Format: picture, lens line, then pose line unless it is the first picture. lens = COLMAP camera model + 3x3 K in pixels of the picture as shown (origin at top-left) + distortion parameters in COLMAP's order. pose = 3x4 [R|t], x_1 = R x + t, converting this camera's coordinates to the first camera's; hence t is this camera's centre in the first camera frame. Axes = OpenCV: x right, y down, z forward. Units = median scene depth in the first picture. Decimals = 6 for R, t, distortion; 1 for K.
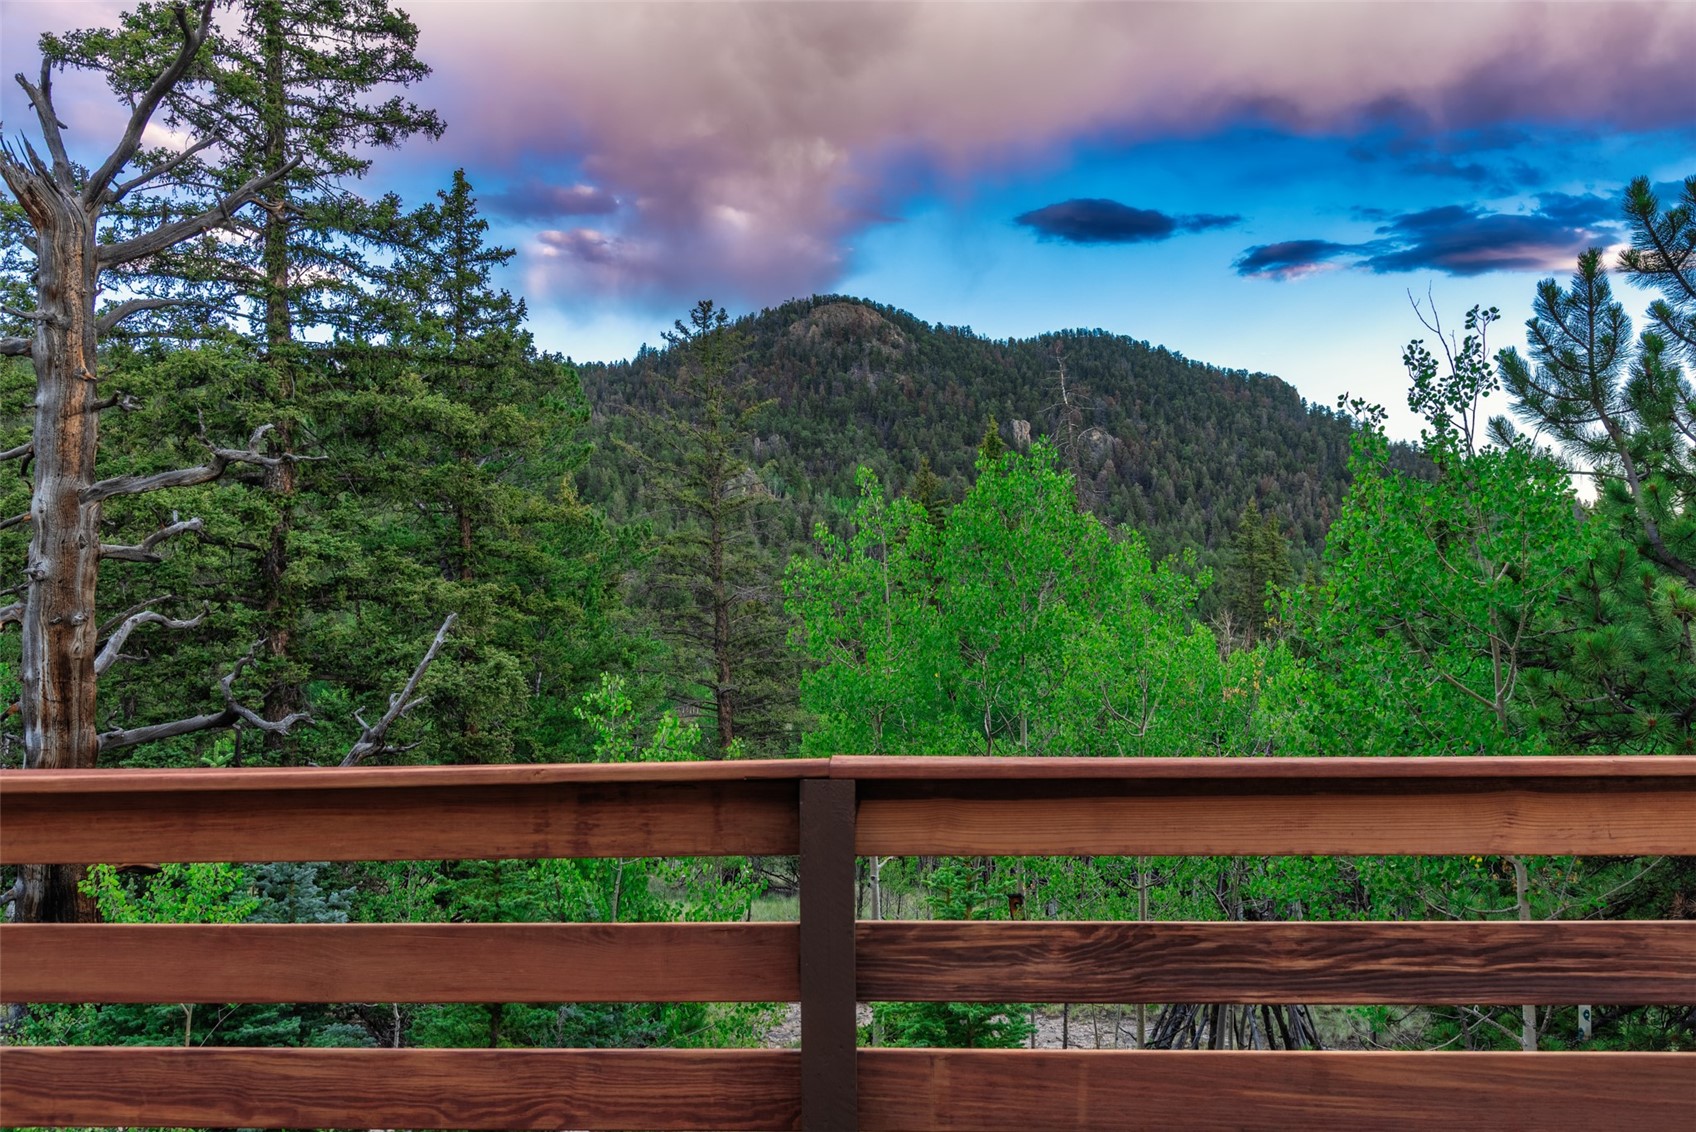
lens RADIAL K [[1540.5, 0, 819.7], [0, 1540.5, 562.5], [0, 0, 1]] dist [-0.001409, -0.012169]
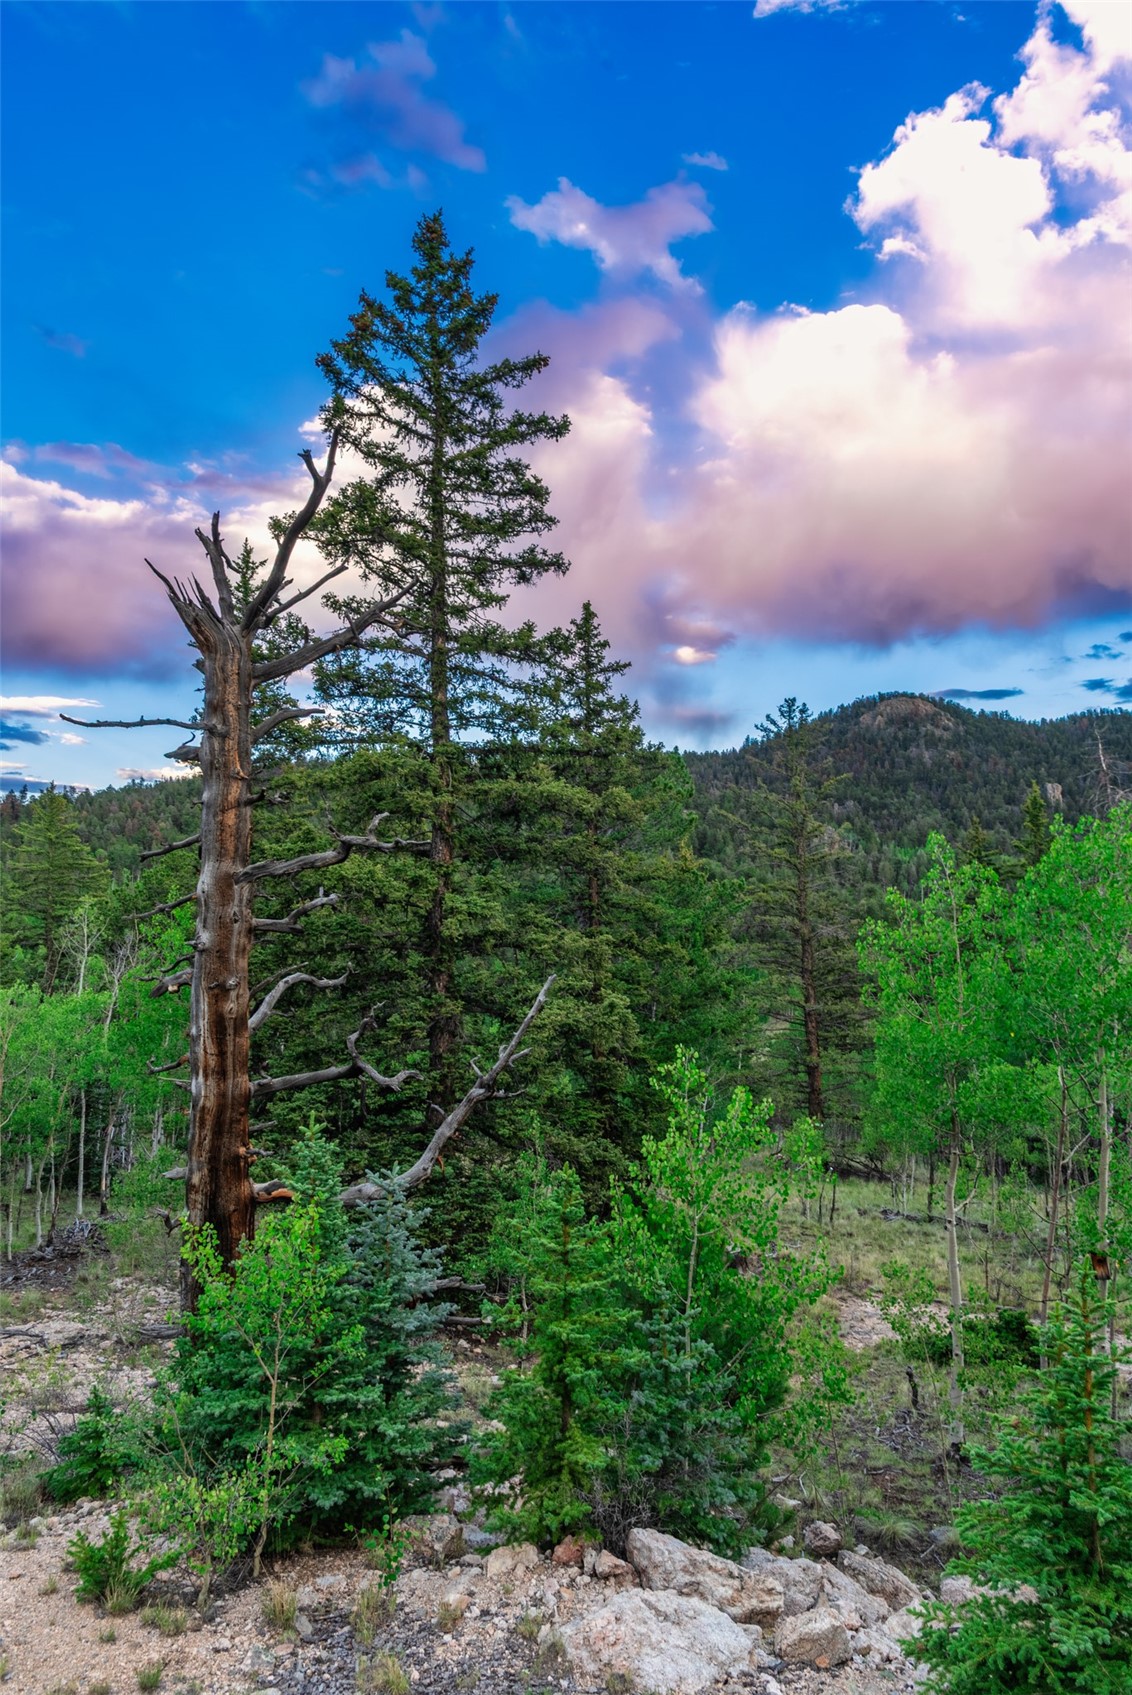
lens RADIAL K [[1144.3, 0, 566.0], [0, 1144.3, 847.5], [0, 0, 1]] dist [0.023636, -0.000403]
pose [[0.962938, -0.017601, -0.269147, -0.001574], [0.005475, 0.998938, -0.045740, -0.013901], [0.269666, 0.042571, 0.962012, 0.125968]]
